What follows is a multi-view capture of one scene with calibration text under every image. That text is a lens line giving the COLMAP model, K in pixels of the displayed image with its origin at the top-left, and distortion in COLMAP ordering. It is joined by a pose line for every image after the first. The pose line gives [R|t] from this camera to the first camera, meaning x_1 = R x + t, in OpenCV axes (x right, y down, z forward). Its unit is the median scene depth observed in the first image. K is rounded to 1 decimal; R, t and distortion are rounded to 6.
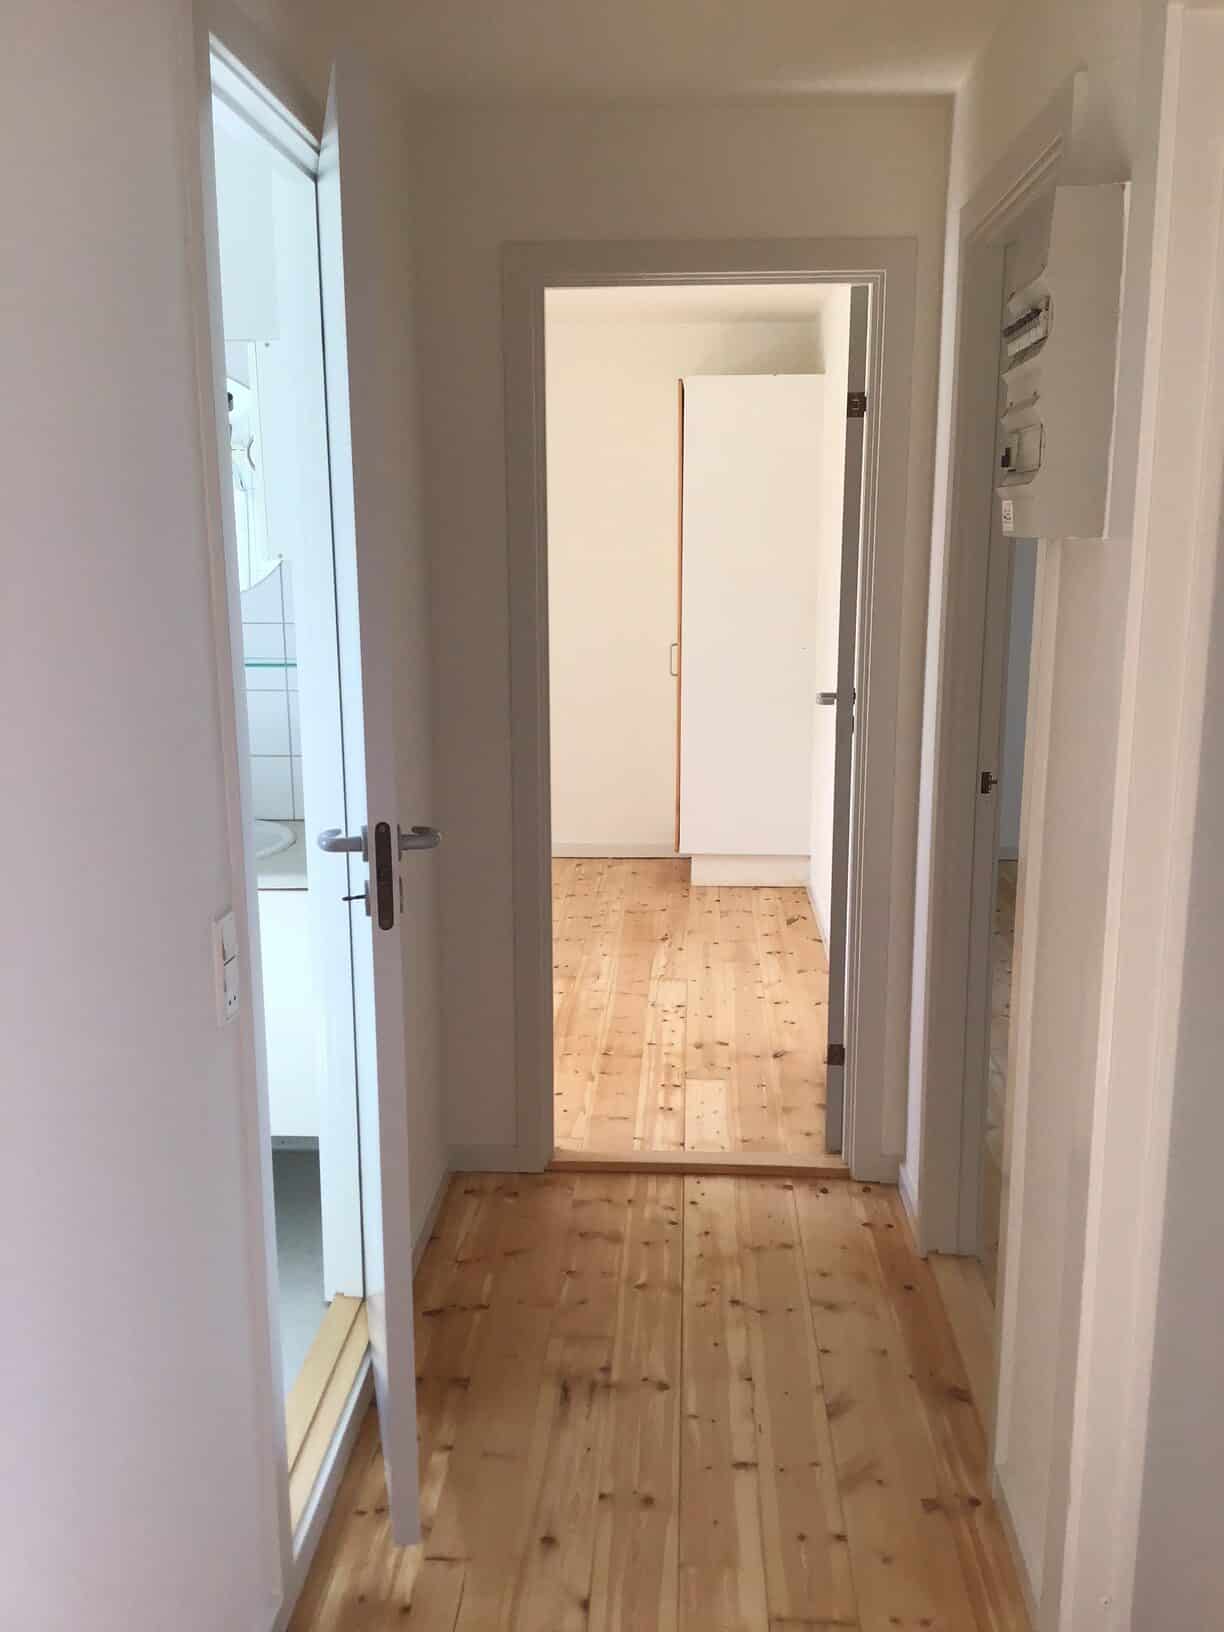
lens RADIAL K [[1468.2, 0, 612.0], [0, 1468.2, 816.0], [0, 0, 1]] dist [0.083436, -0.152174]
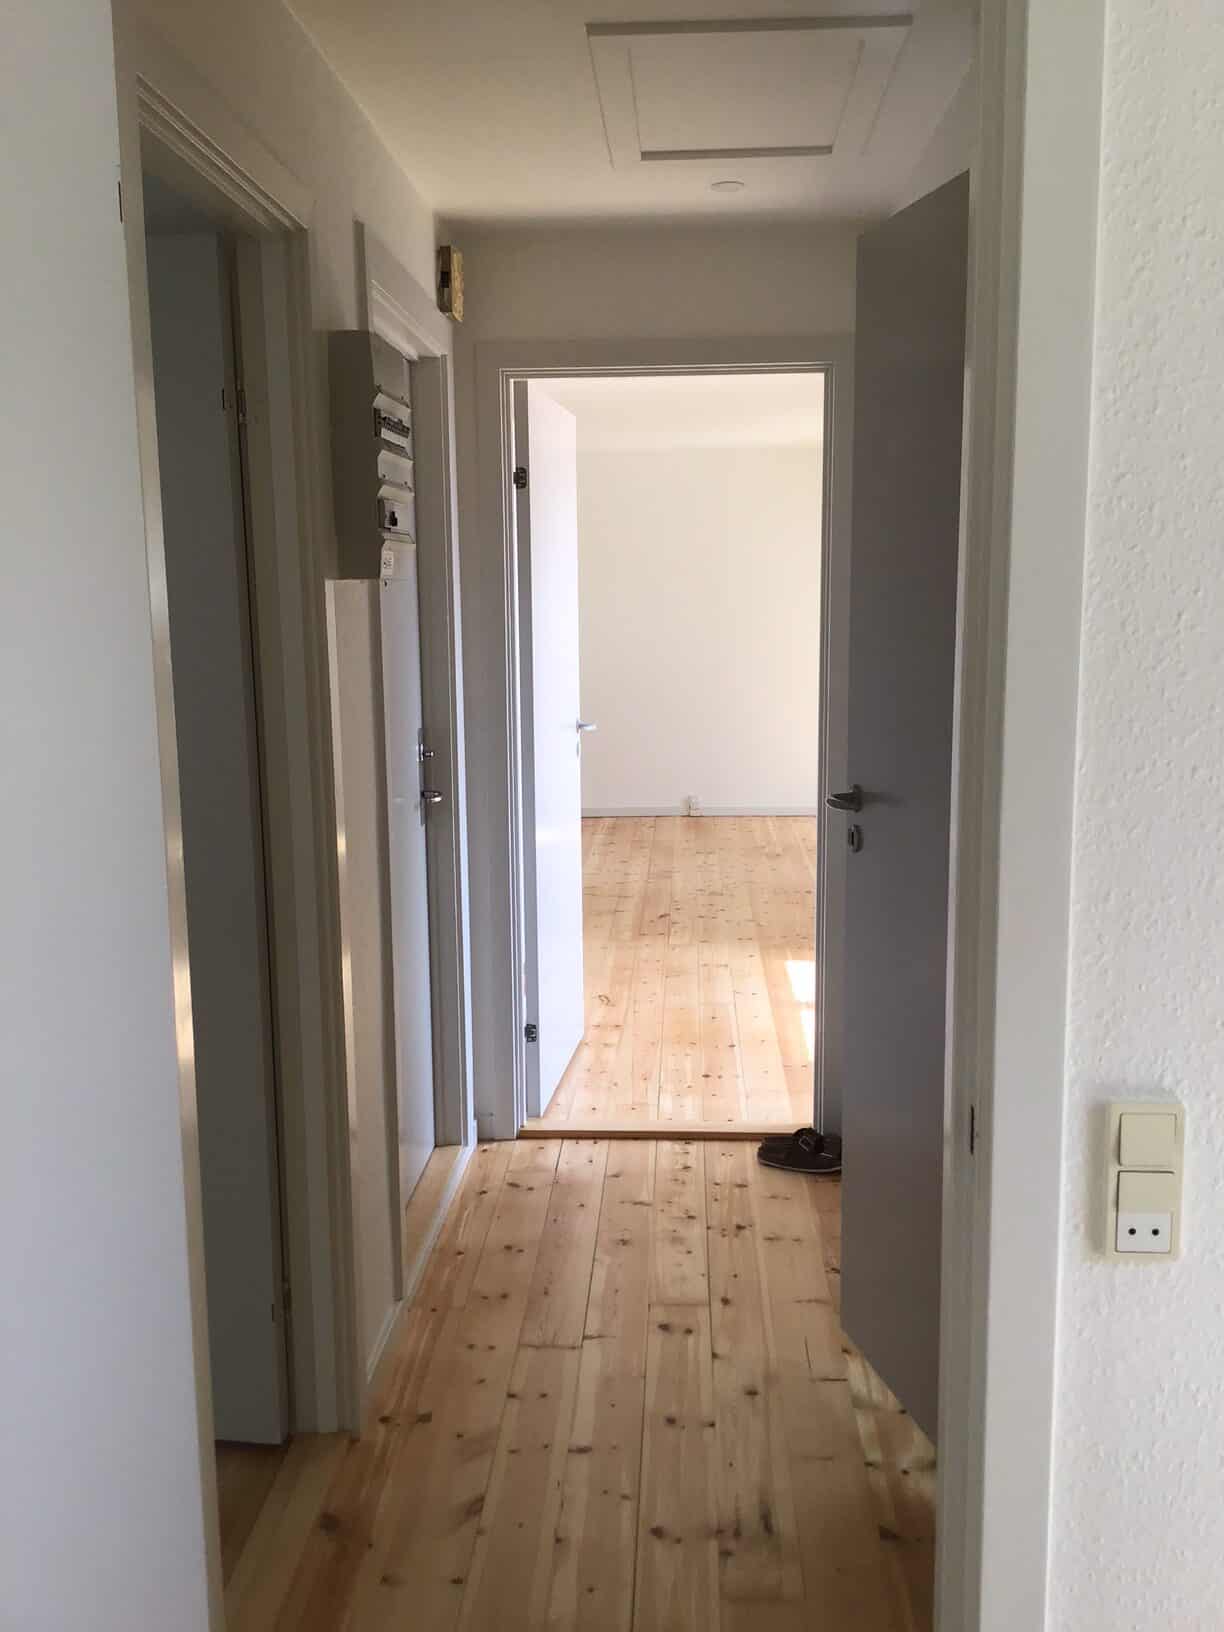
lens RADIAL K [[1468.2, 0, 612.0], [0, 1468.2, 816.0], [0, 0, 1]] dist [0.083436, -0.152174]
pose [[-0.999907, 0.013643, -0.000645, 0.032053], [0.012576, 0.938044, 0.346288, -0.183029], [0.005329, 0.346248, -0.938128, 0.955600]]
